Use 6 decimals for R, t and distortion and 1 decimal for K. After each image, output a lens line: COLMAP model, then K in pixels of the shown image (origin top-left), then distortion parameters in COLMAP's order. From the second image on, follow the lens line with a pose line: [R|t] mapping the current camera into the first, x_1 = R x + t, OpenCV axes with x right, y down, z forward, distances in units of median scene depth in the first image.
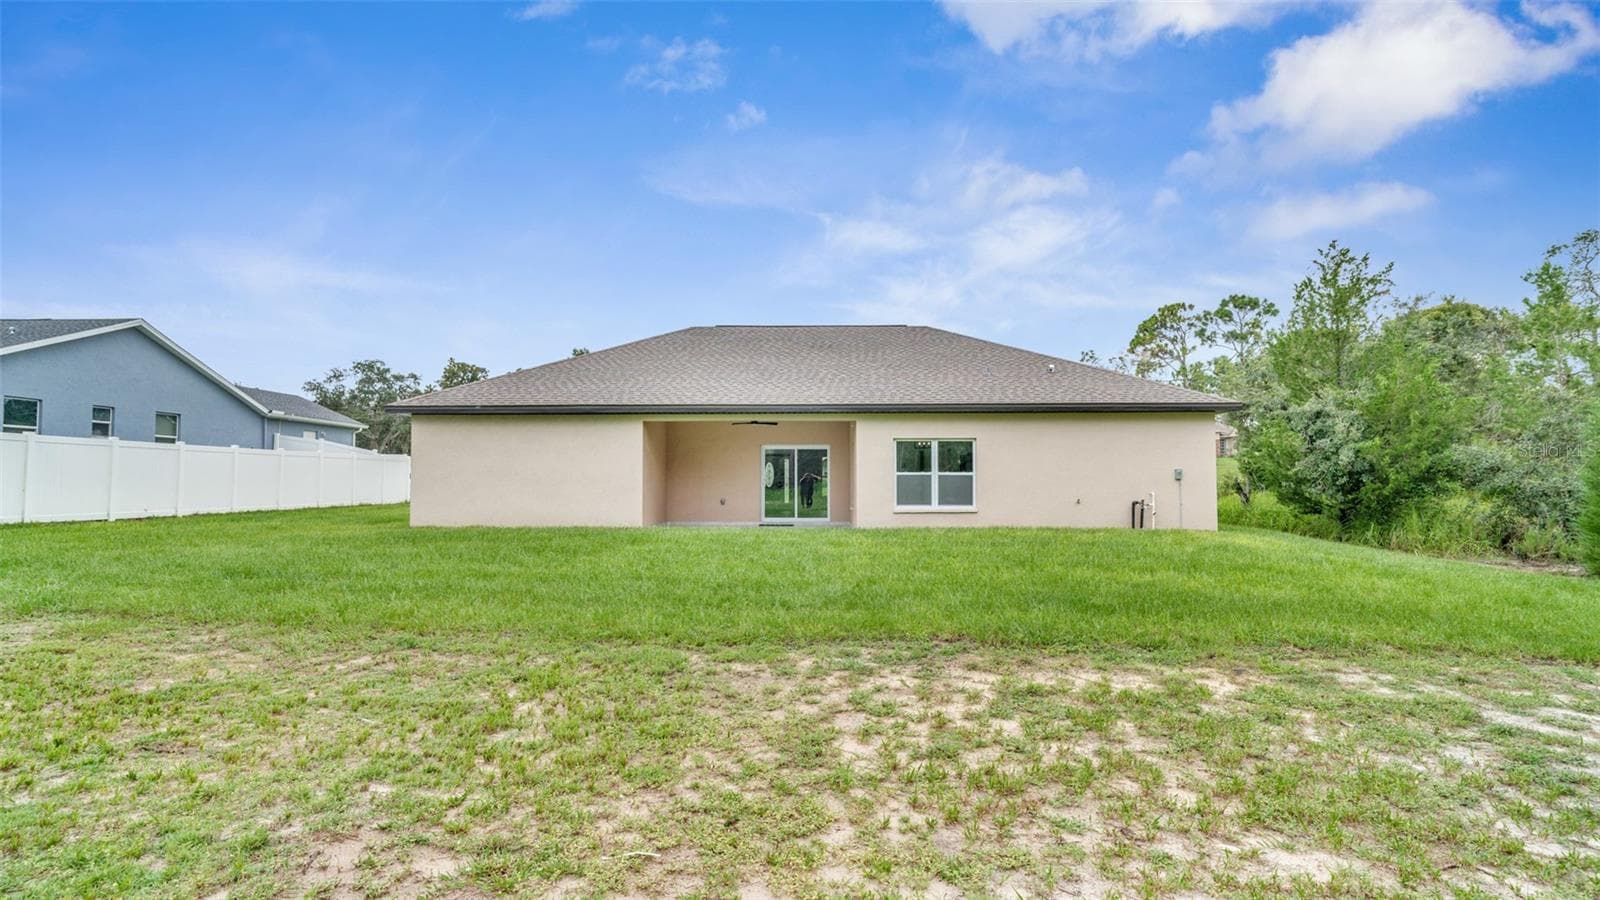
lens RADIAL K [[1068.7, 0, 800.0], [0, 1068.7, 450.0], [0, 0, 1]] dist [-0.007277, -0.003359]
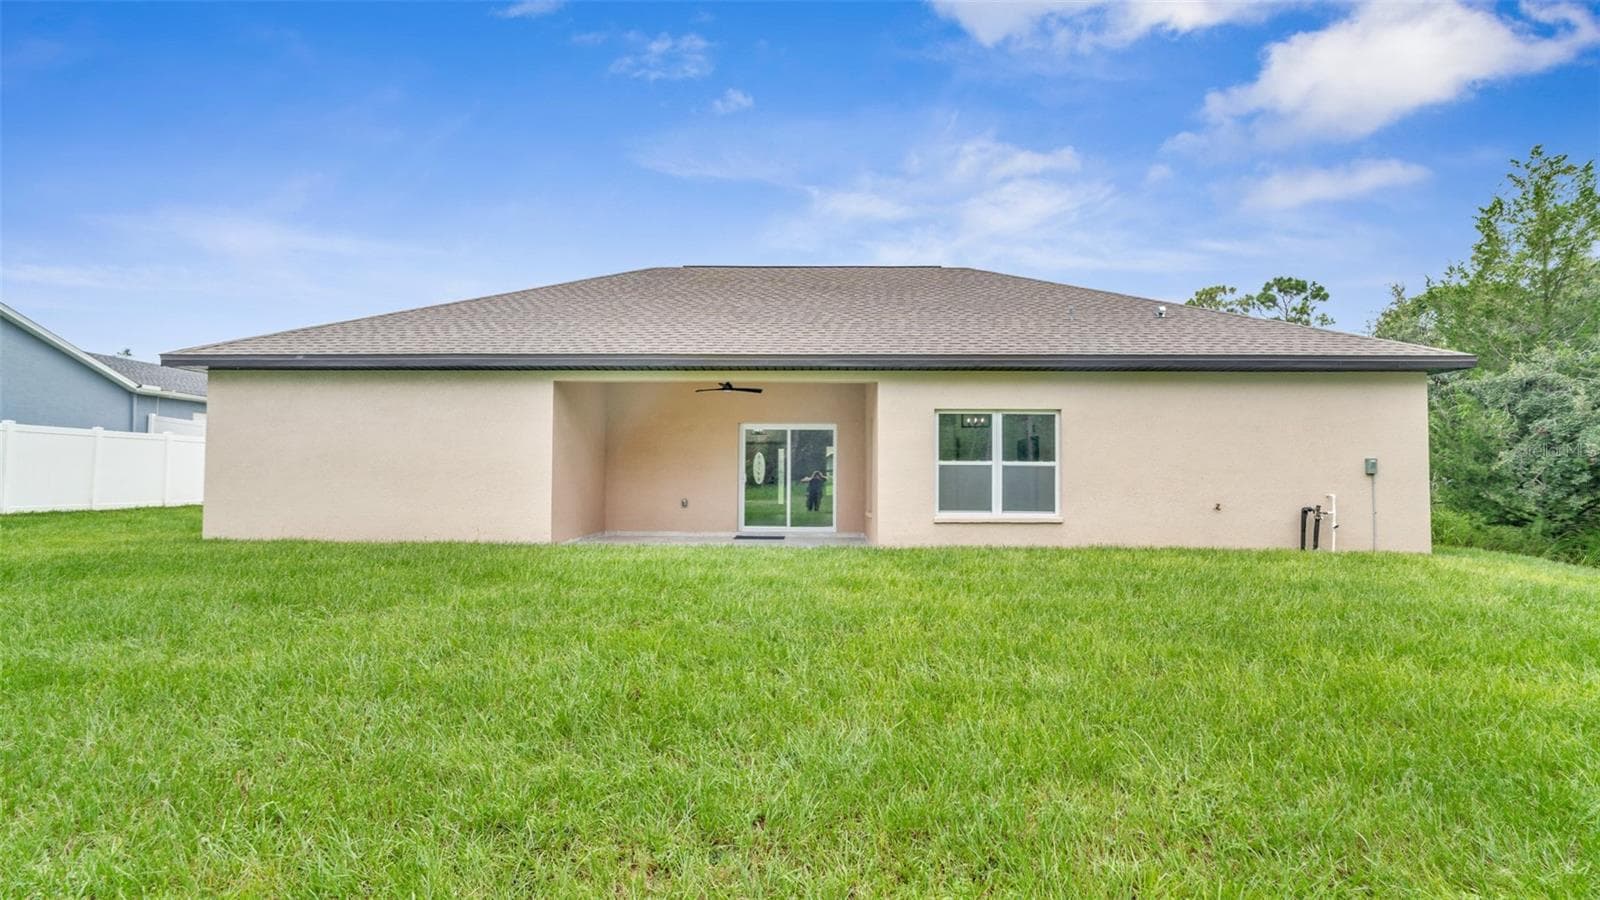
lens RADIAL K [[1068.7, 0, 800.0], [0, 1068.7, 450.0], [0, 0, 1]] dist [-0.007277, -0.003359]
pose [[0.999972, 0.006196, -0.004076, 0.007039], [-0.006191, 0.999980, 0.001244, 0.012564], [0.004083, -0.001219, 0.999991, 0.310608]]
